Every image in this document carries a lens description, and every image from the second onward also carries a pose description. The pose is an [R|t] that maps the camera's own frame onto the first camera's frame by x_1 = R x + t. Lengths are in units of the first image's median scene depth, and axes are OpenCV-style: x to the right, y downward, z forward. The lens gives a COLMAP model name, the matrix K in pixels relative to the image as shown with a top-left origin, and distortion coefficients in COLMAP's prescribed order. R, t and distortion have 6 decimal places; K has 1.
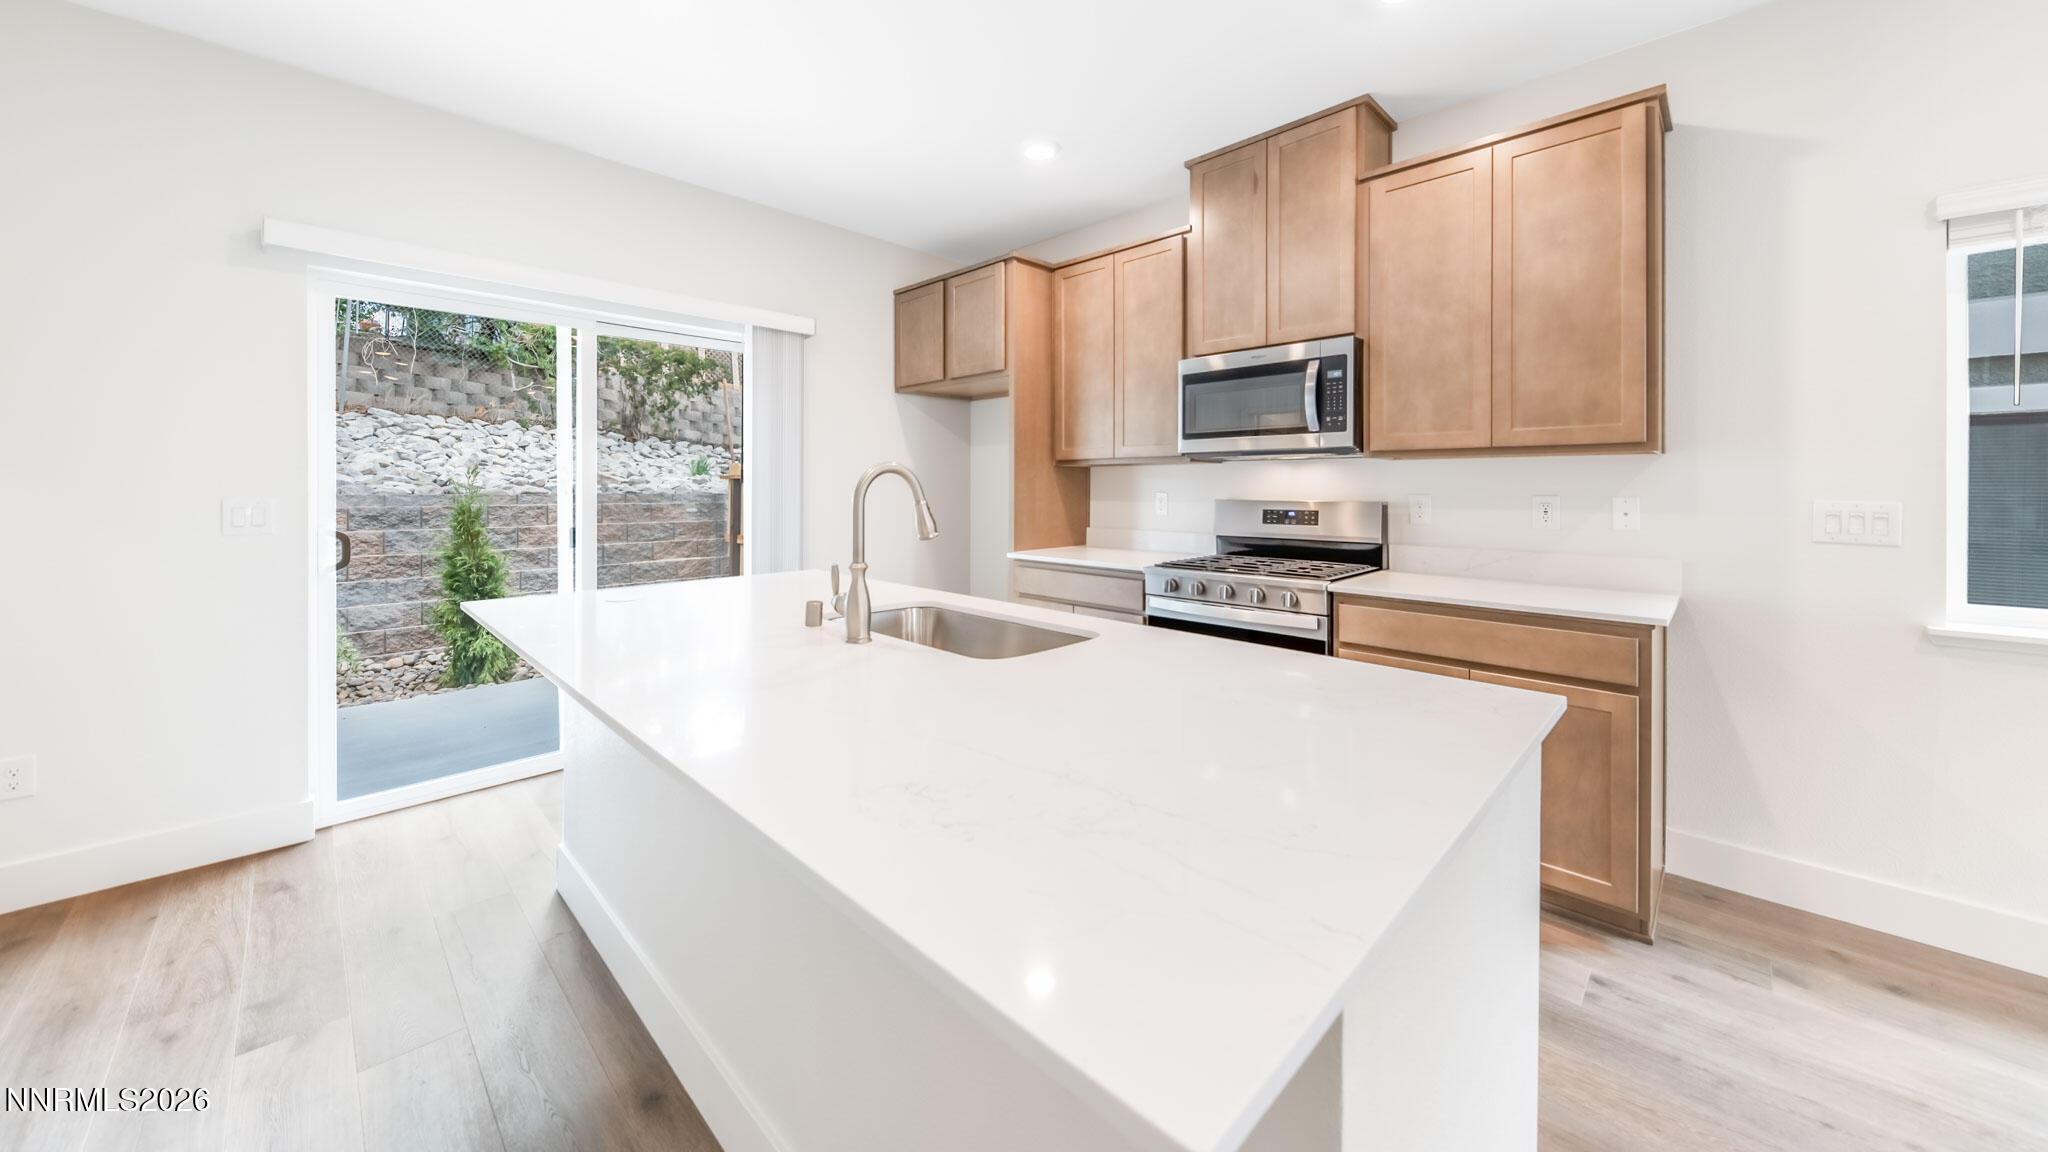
lens RADIAL K [[718.8, 0, 1030.6], [0, 718.8, 483.4], [0, 0, 1]] dist [0.004690, -0.002662]
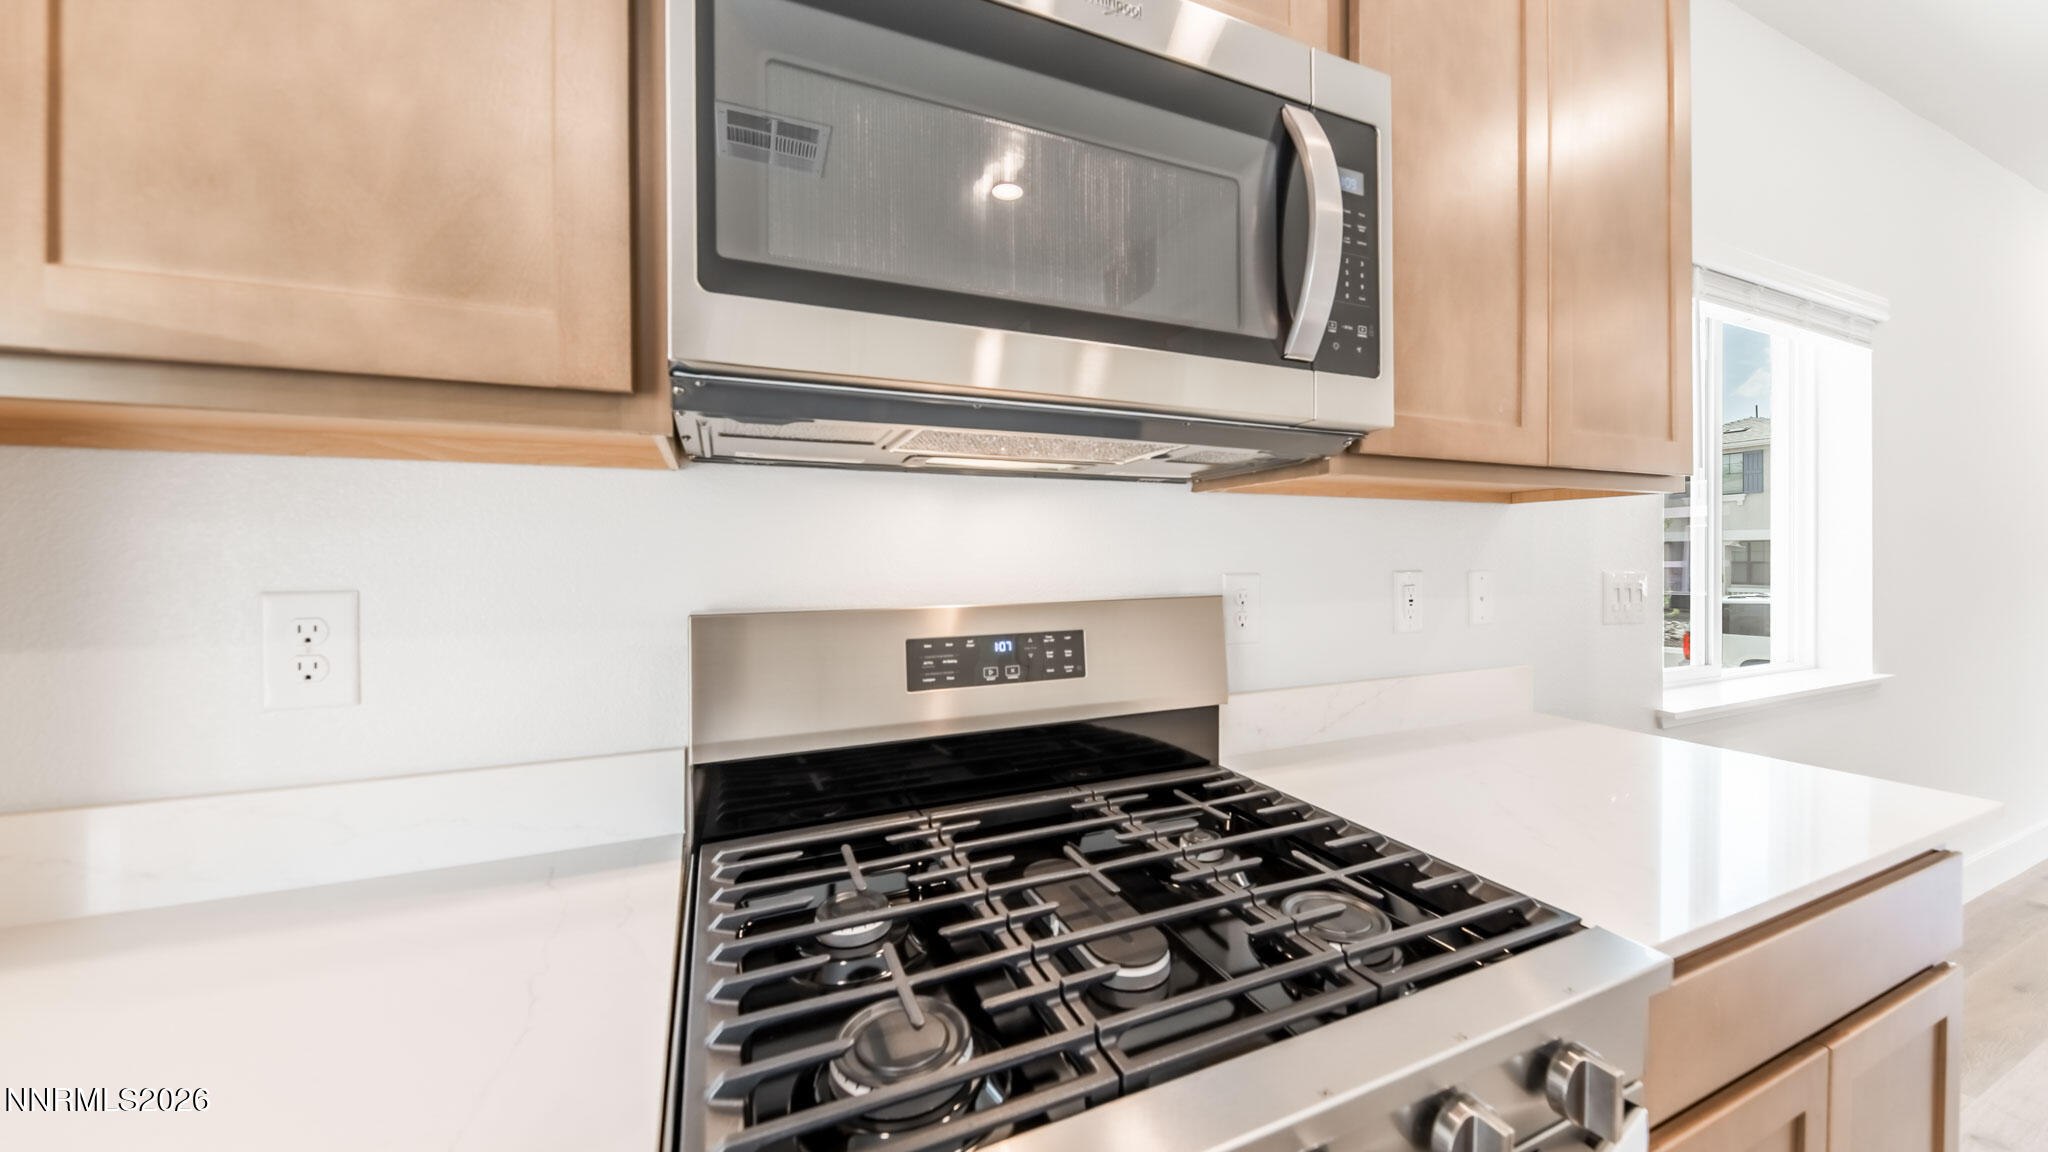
lens RADIAL K [[718.8, 0, 1040.9], [0, 718.8, 561.0], [0, 0, 1]] dist [0.004690, -0.002662]
pose [[0.368517, -0.006601, 0.929598, 0.087962], [0.002136, 0.999978, 0.006254, 0.003861], [-0.929619, -0.000319, 0.368523, 0.937299]]
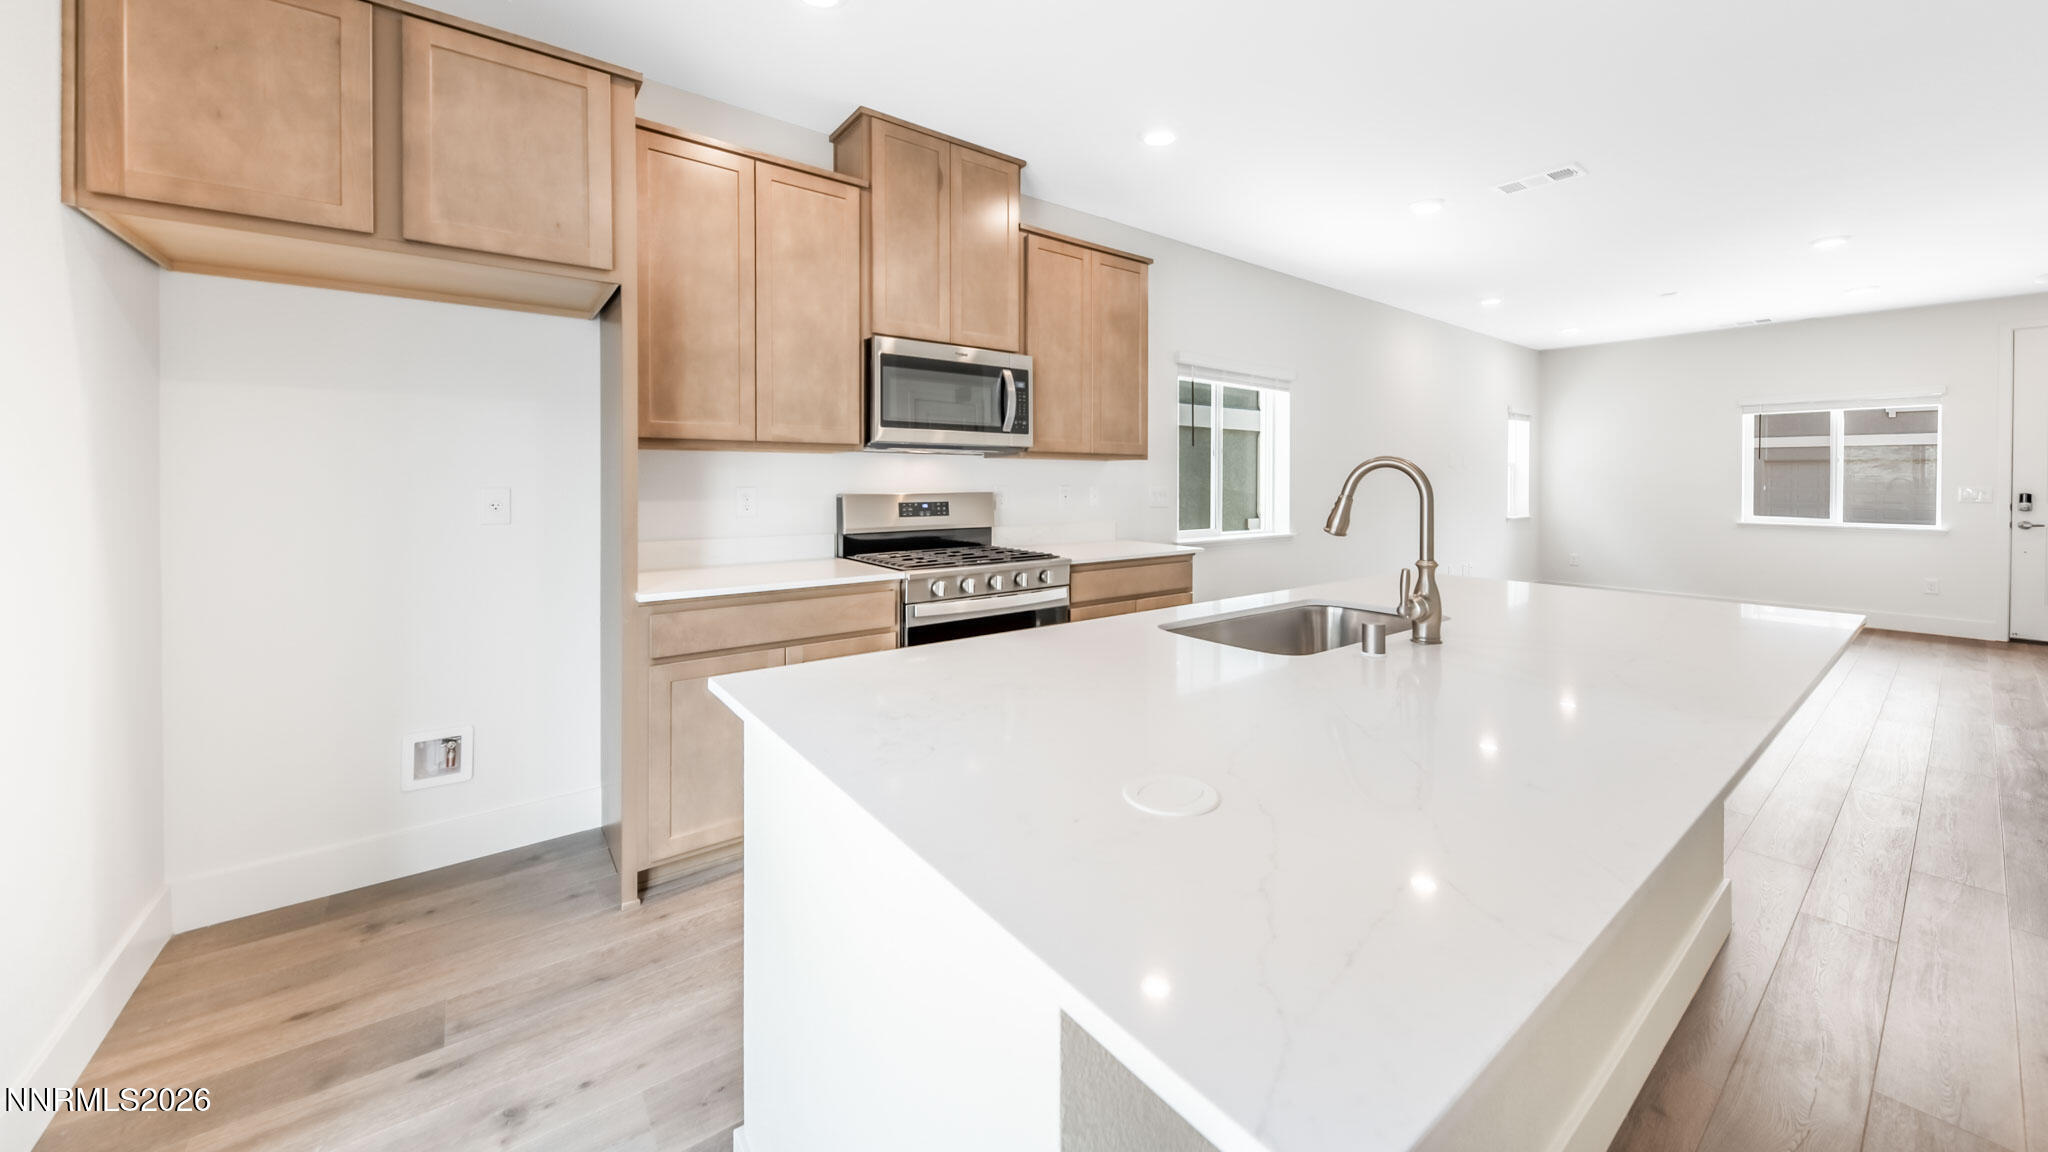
lens RADIAL K [[718.8, 0, 1046.1], [0, 718.8, 479.0], [0, 0, 1]] dist [0.004690, -0.002662]
pose [[0.132229, -0.000838, 0.991219, -0.694605], [-0.009526, 0.999952, 0.002117, -0.000418], [-0.991173, -0.009722, 0.132214, 0.742158]]
